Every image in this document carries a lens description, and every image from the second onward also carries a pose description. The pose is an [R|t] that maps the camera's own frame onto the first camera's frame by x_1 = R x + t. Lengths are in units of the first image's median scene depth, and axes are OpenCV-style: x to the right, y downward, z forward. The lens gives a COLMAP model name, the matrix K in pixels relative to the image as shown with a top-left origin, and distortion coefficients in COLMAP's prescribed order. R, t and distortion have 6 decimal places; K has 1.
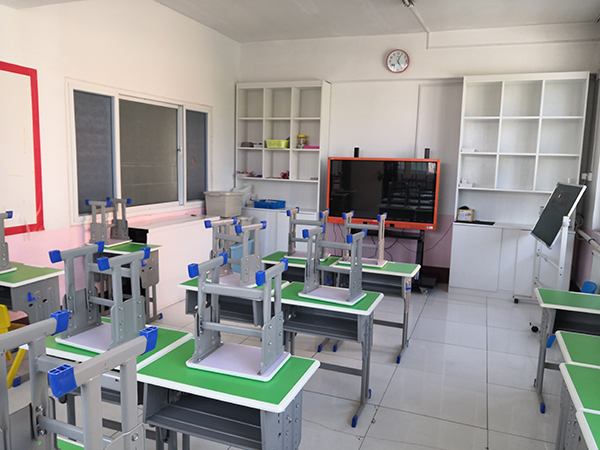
lens RADIAL K [[471.1, 0, 300.0], [0, 471.1, 225.0], [0, 0, 1]] dist [-0.040737, -0.001475]
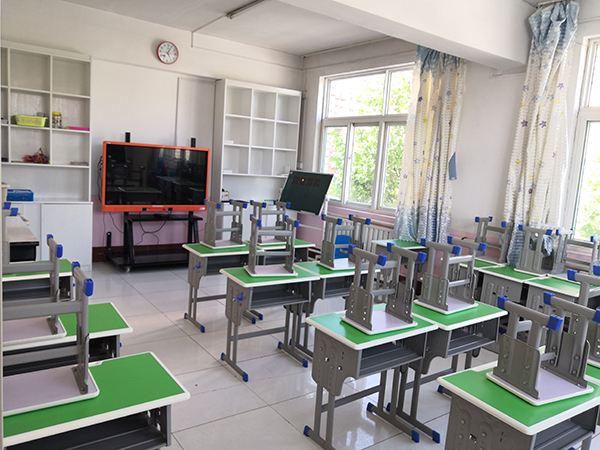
lens RADIAL K [[471.1, 0, 300.0], [0, 471.1, 225.0], [0, 0, 1]] dist [-0.040737, -0.001475]
pose [[0.549432, -0.098170, 0.829751, -0.524911], [0.051338, 0.995164, 0.083746, -0.037799], [-0.833960, -0.003415, 0.551815, 0.172362]]
